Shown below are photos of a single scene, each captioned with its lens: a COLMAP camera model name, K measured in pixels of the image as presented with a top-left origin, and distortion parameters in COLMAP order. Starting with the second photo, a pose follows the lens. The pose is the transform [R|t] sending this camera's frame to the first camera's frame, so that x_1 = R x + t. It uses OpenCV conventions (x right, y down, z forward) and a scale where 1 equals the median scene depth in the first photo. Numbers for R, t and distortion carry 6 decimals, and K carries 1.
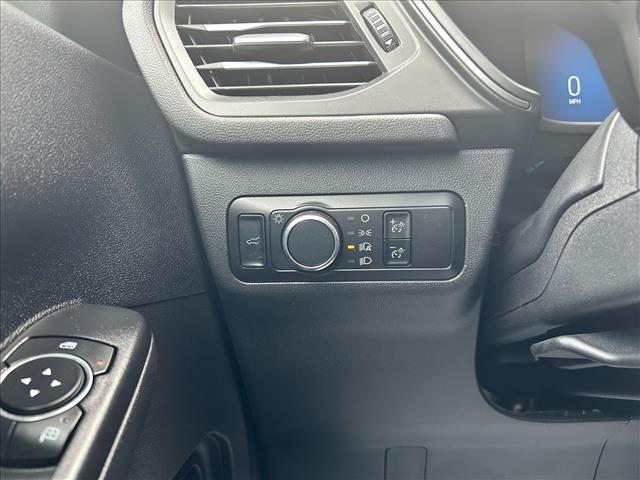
lens RADIAL K [[481.9, 0, 319.9], [0, 481.9, 239.6], [0, 0, 1]] dist [-0.001828, 0.001528]
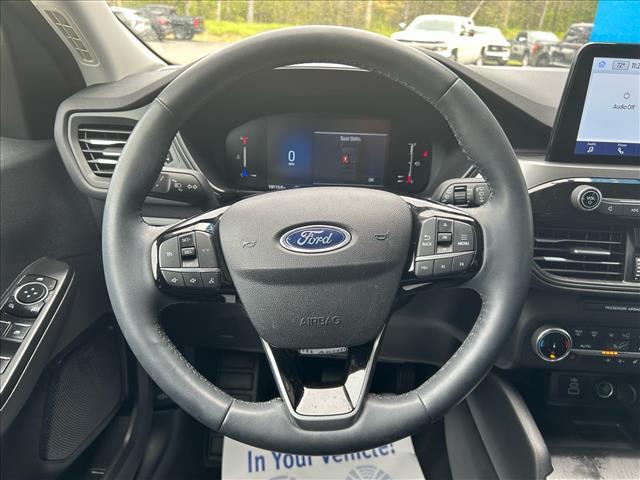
lens RADIAL K [[481.9, 0, 319.9], [0, 481.9, 242.4], [0, 0, 1]] dist [-0.001828, 0.001528]
pose [[0.997699, 0.067482, -0.006546, 1.156039], [-0.063367, 0.962471, 0.263884, -0.861837], [0.024108, -0.262862, 0.964532, -1.685109]]
